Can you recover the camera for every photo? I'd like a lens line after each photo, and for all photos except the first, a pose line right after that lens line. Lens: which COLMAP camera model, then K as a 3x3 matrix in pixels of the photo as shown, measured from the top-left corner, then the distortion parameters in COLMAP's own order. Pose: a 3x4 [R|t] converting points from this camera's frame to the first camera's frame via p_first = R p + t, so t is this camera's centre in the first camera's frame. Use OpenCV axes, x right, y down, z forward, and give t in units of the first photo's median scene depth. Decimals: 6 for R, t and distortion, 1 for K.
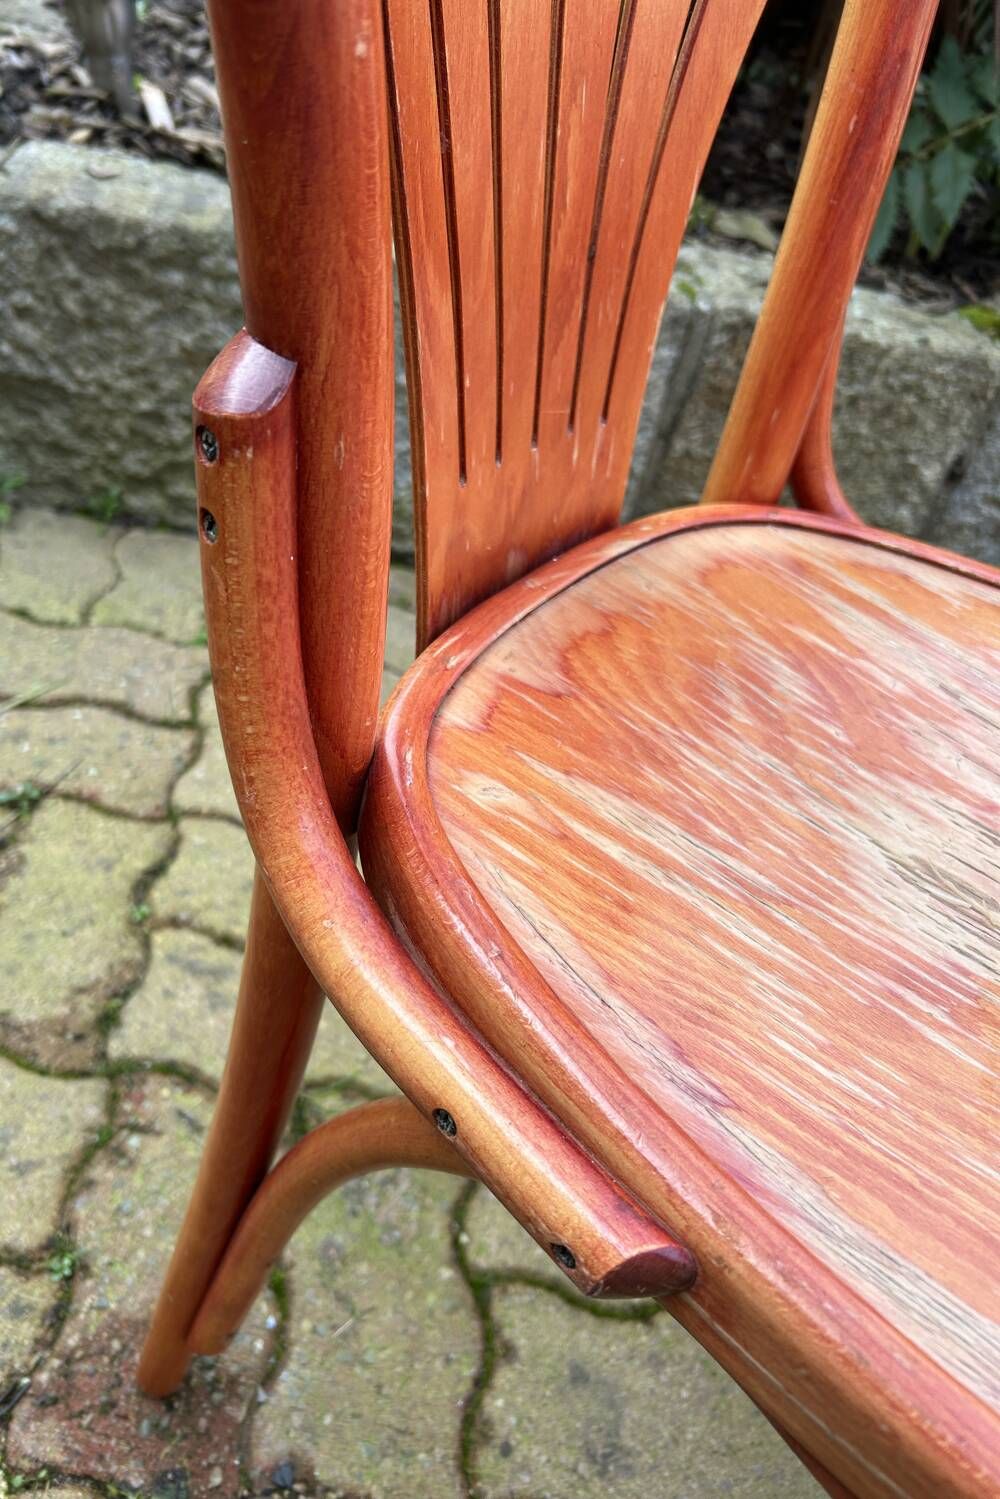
lens RADIAL K [[1153.9, 0, 424.6], [0, 1153.9, 751.8], [0, 0, 1]] dist [-0.005337, 0.002000]
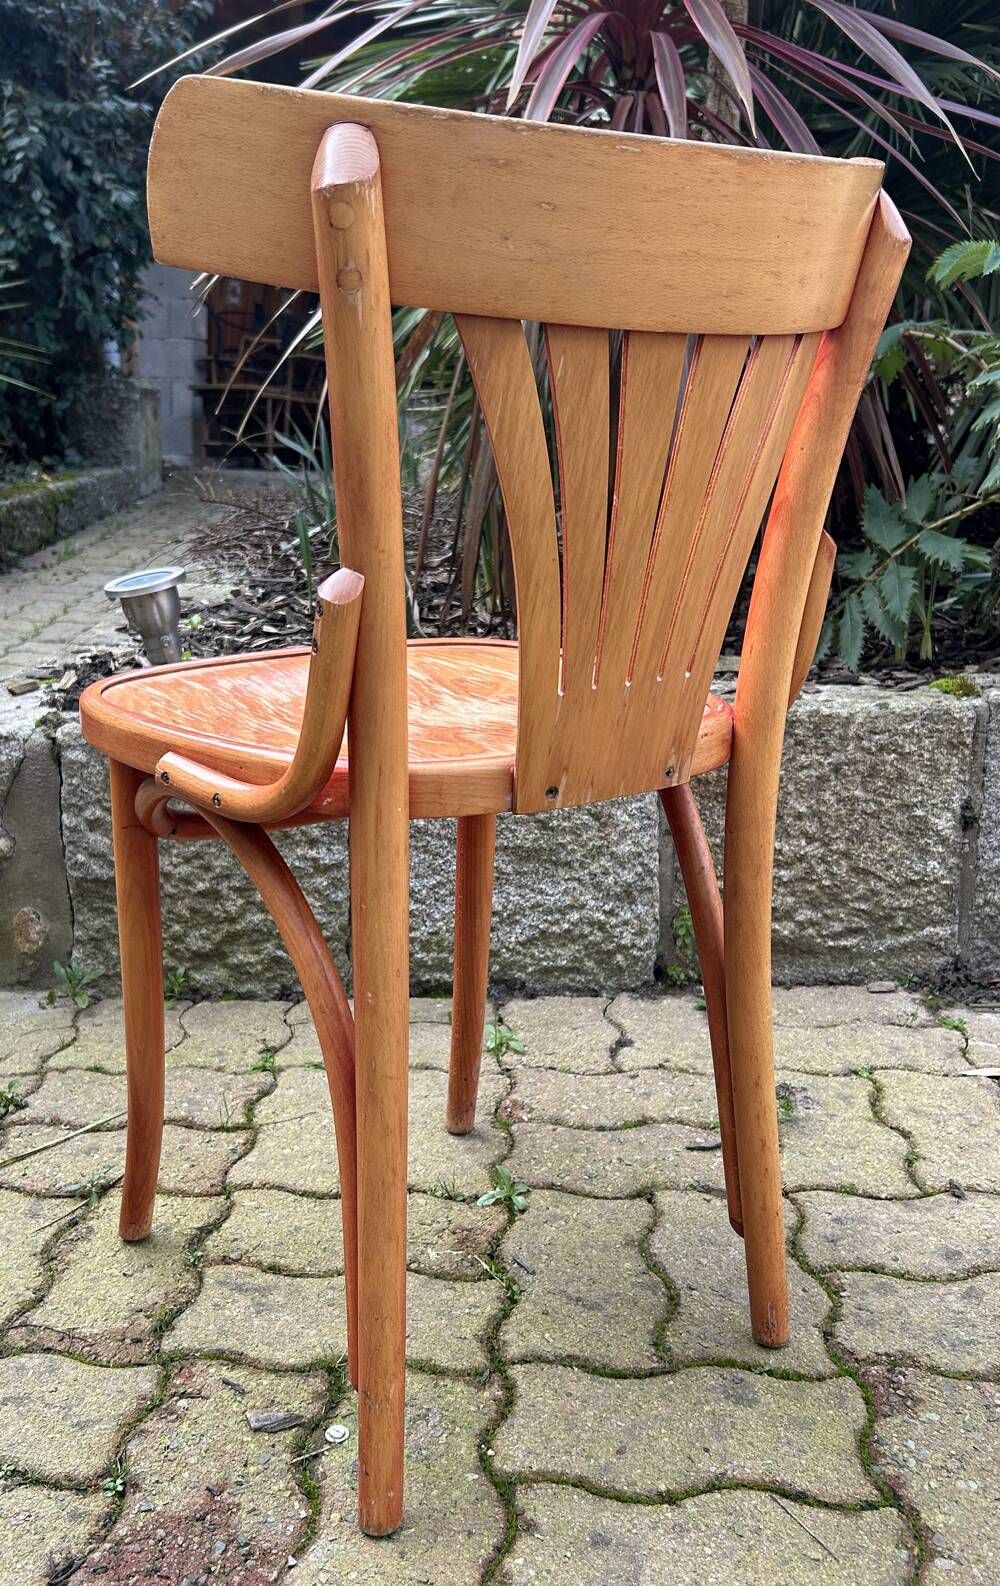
lens RADIAL K [[1490.2, 0, 430.7], [0, 1490.2, 787.4], [0, 0, 1]] dist [0.047504, -0.065052]
pose [[0.977815, -0.184519, -0.099151, 0.234193], [0.118420, 0.877379, -0.464955, 0.536160], [0.172786, 0.442898, 0.879765, -0.483300]]
